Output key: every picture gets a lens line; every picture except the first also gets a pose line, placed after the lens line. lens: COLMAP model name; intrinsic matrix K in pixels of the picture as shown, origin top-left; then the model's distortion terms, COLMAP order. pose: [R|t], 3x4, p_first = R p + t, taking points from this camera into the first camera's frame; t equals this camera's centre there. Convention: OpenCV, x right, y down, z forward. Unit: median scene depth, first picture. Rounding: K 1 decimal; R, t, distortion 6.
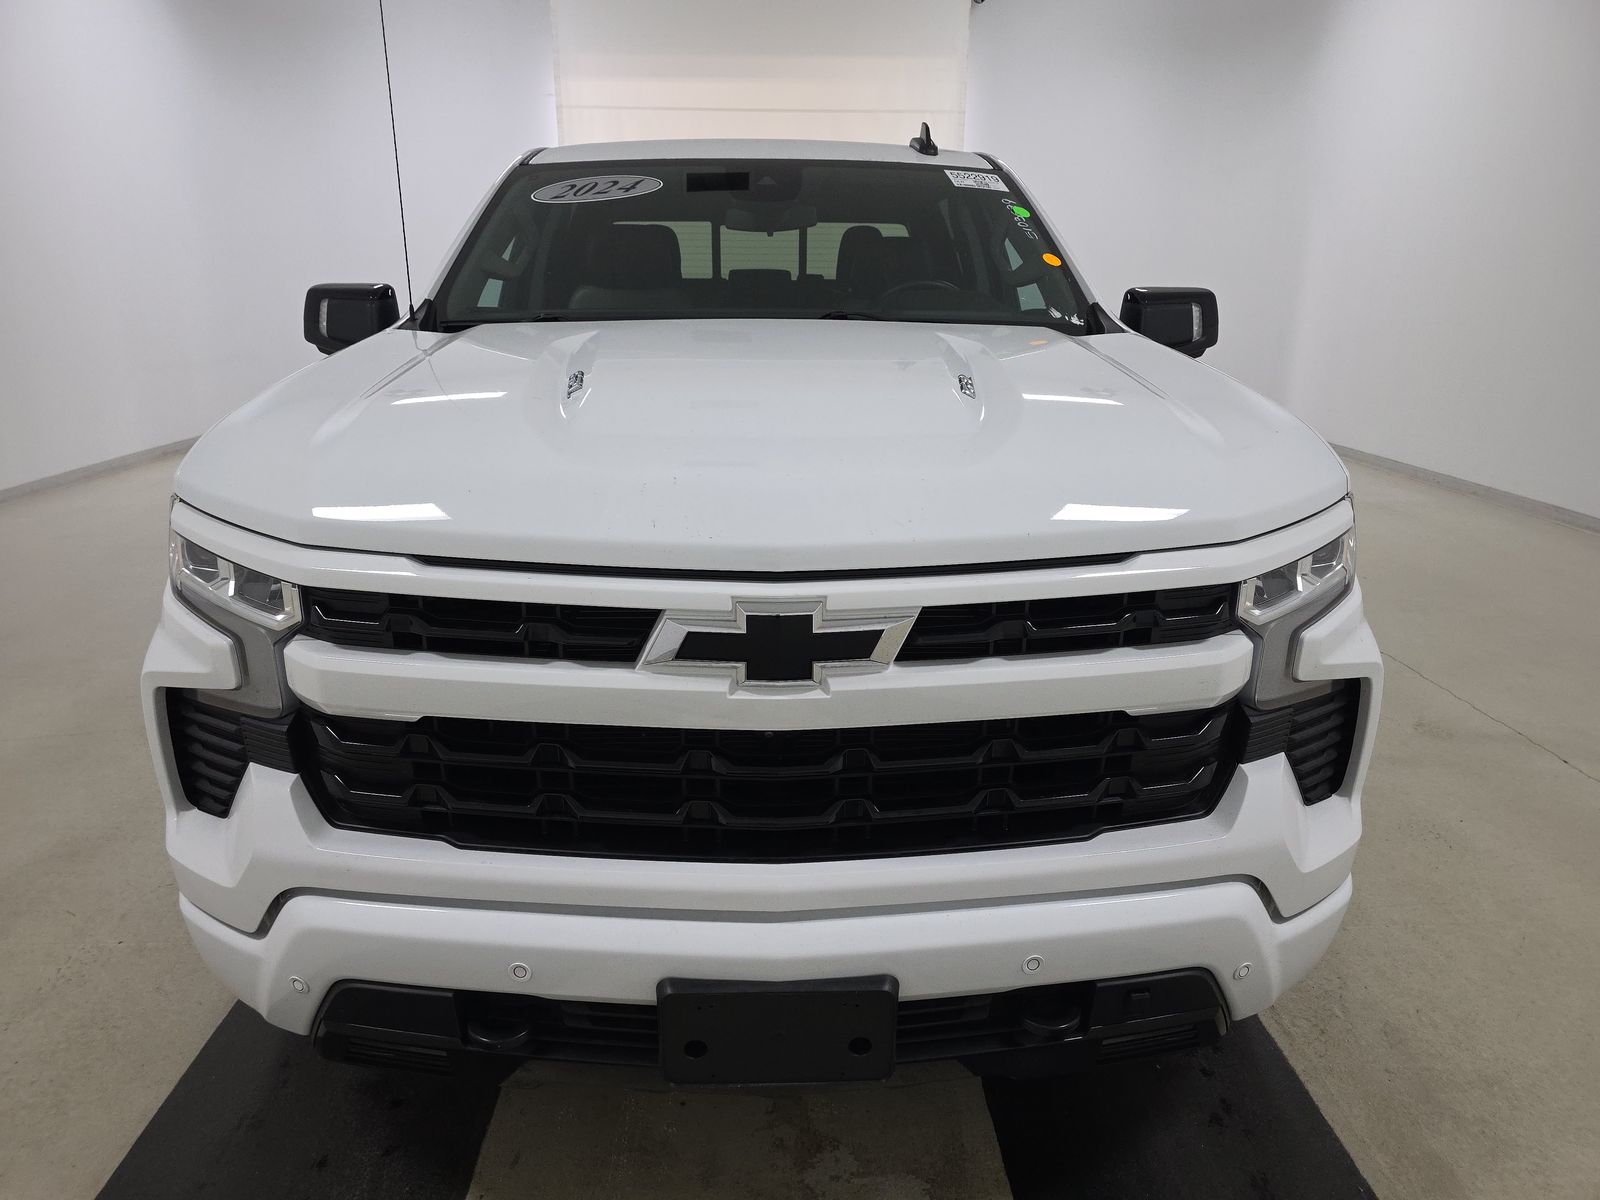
lens RADIAL K [[1094.8, 0, 800.3], [0, 1094.8, 588.0], [0, 0, 1]] dist [0.034553, -0.039402]
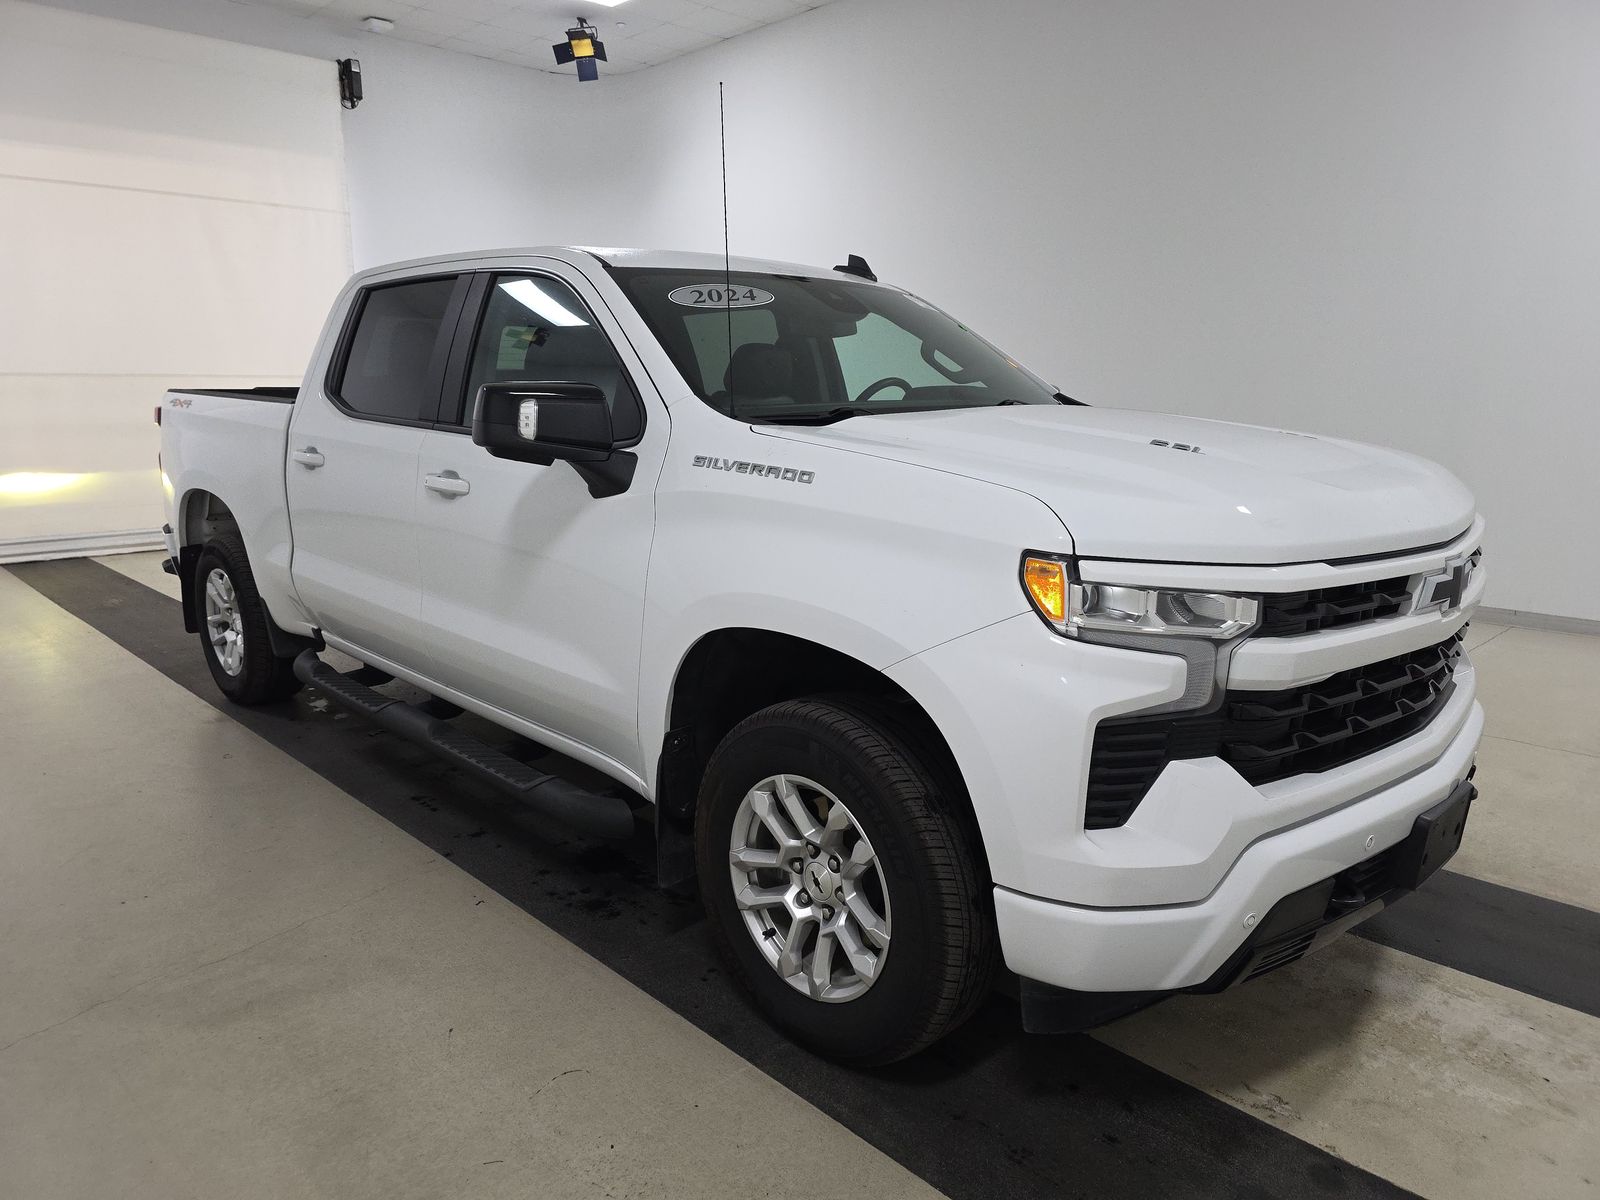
lens RADIAL K [[1094.8, 0, 799.8], [0, 1094.8, 604.8], [0, 0, 1]] dist [0.034553, -0.039402]
pose [[0.723967, -0.136064, 0.676283, -1.345333], [0.187792, 0.982203, -0.003420, -0.070972], [-0.663781, 0.129476, 0.736634, 0.308306]]
